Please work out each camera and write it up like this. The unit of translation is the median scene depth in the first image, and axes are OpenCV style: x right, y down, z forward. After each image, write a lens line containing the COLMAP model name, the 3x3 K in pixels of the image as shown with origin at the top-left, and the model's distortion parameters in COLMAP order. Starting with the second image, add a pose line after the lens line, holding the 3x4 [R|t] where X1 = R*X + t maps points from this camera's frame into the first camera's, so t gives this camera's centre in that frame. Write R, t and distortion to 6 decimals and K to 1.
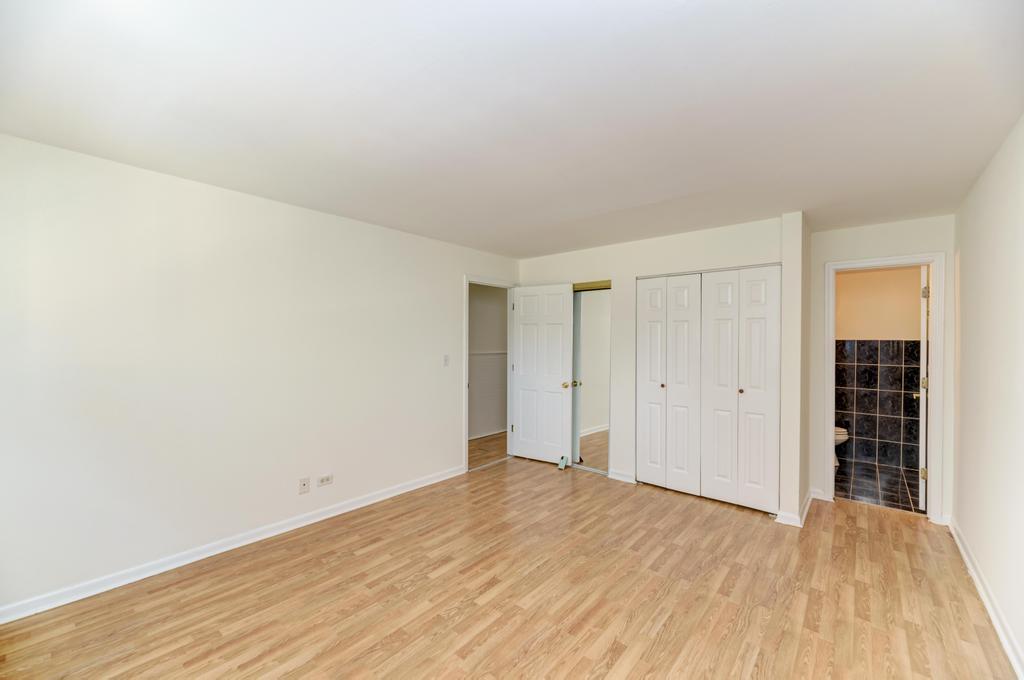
lens RADIAL K [[409.4, 0, 512.0], [0, 409.4, 340.0], [0, 0, 1]] dist [0.000913, 0.000085]
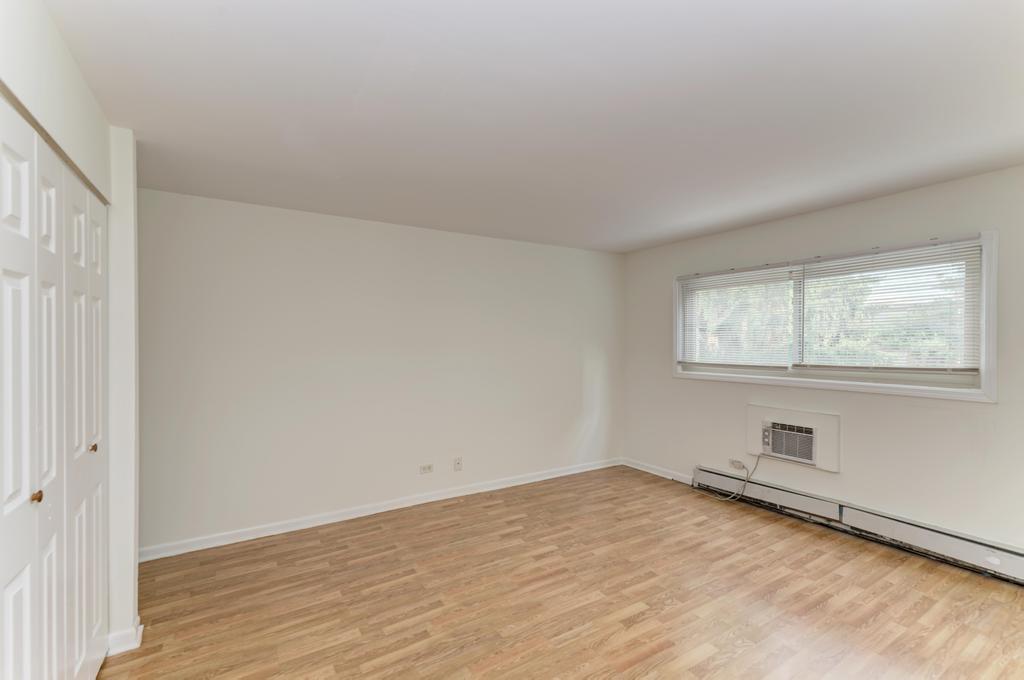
lens RADIAL K [[442.3, 0, 509.7], [0, 442.3, 342.9], [0, 0, 1]] dist [-0.000776, -0.000035]
pose [[-0.952139, -0.004879, 0.305628, -0.088733], [-0.002694, 0.999968, 0.007568, -0.005190], [-0.305655, 0.006383, -0.952121, 1.965150]]
